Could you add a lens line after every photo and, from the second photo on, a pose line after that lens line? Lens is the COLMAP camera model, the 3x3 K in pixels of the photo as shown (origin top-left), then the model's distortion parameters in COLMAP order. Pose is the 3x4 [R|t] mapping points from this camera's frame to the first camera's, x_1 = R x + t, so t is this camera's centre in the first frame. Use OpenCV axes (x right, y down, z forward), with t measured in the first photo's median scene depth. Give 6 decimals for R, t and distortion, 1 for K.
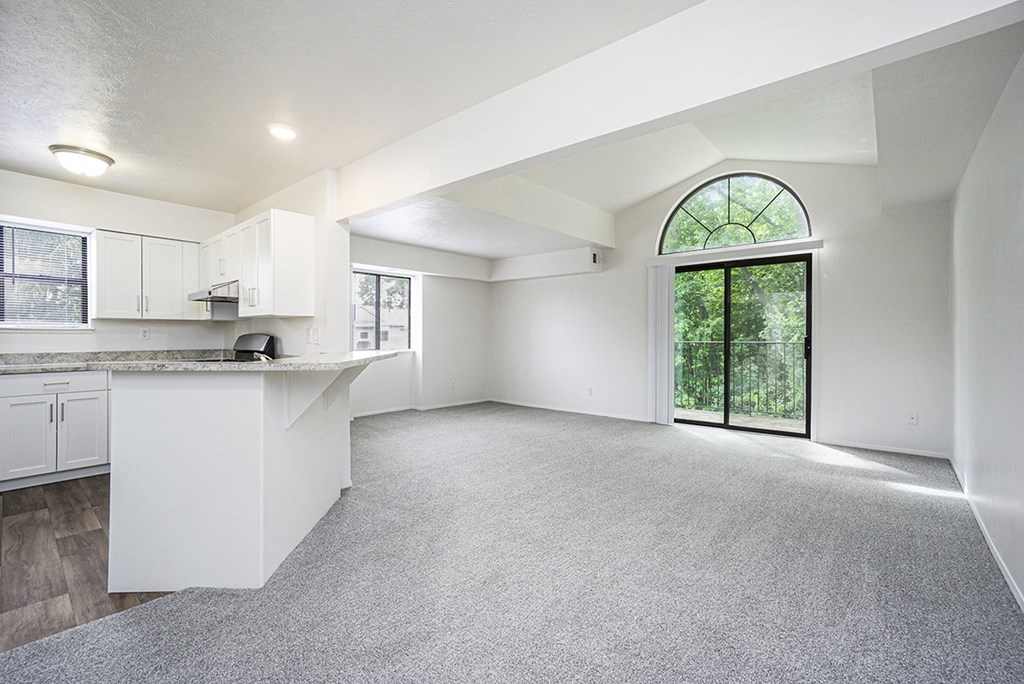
lens RADIAL K [[450.3, 0, 504.3], [0, 450.3, 340.1], [0, 0, 1]] dist [-0.004890, -0.000487]
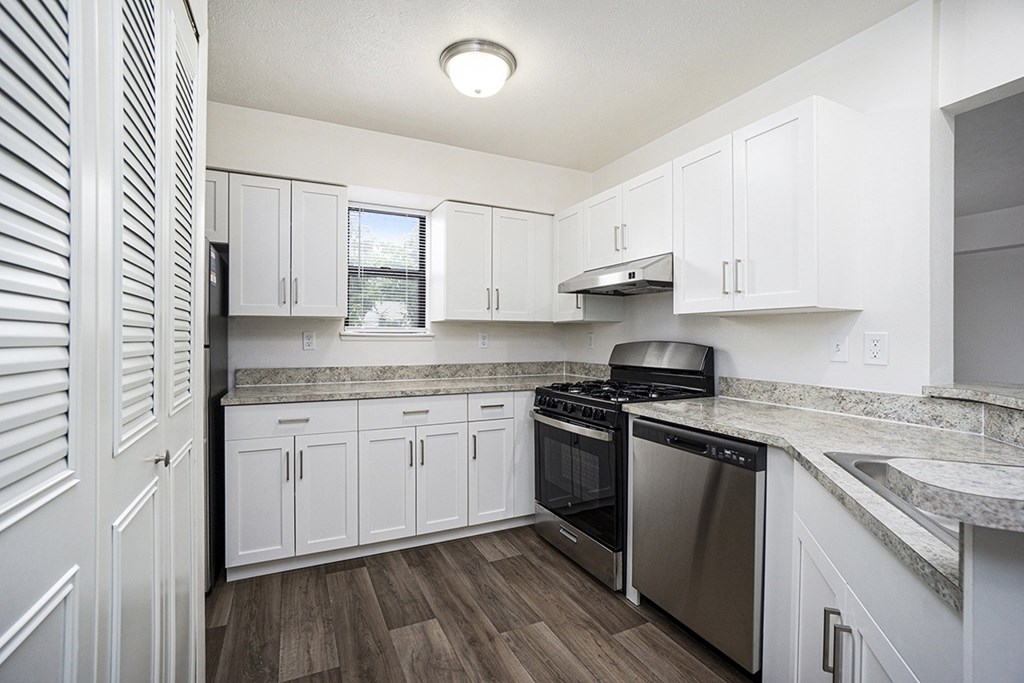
lens RADIAL K [[467.9, 0, 505.2], [0, 467.9, 339.2], [0, 0, 1]] dist [-0.020353, 0.001772]
pose [[0.920726, -0.000143, -0.390209, -0.493199], [-0.001209, 0.999994, -0.003219, -0.015110], [0.390207, 0.003435, 0.920721, 0.313748]]
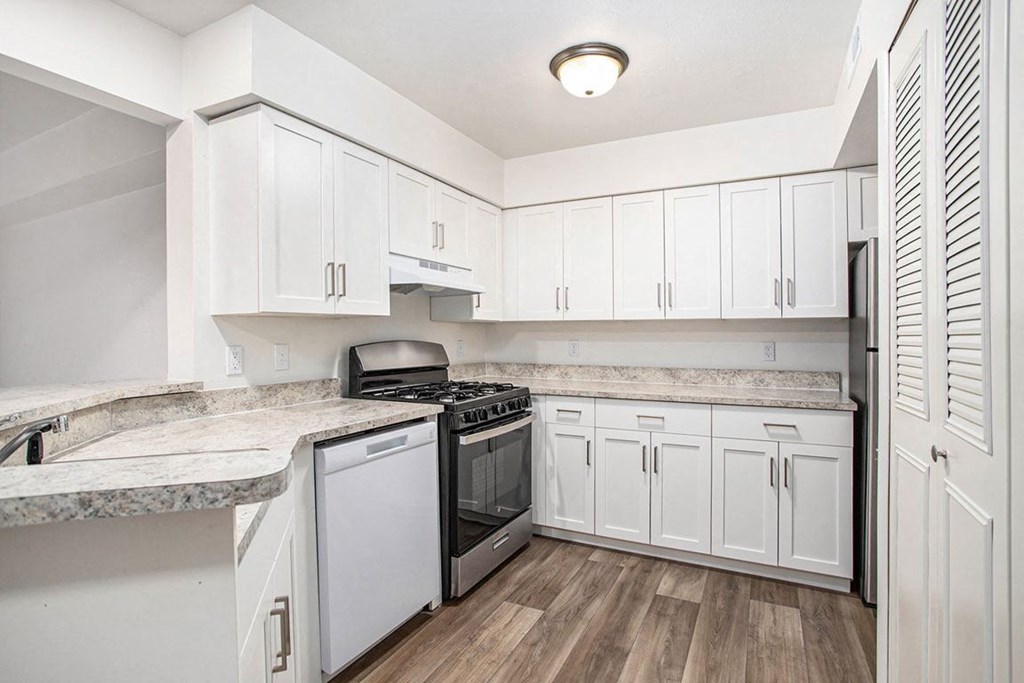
lens RADIAL K [[467.9, 0, 540.9], [0, 467.9, 339.2], [0, 0, 1]] dist [-0.020353, 0.001772]
pose [[-0.276693, -0.007509, 0.960929, -1.222353], [0.008401, 0.999912, 0.010233, -0.022358], [-0.960922, 0.010904, -0.276606, 1.004017]]
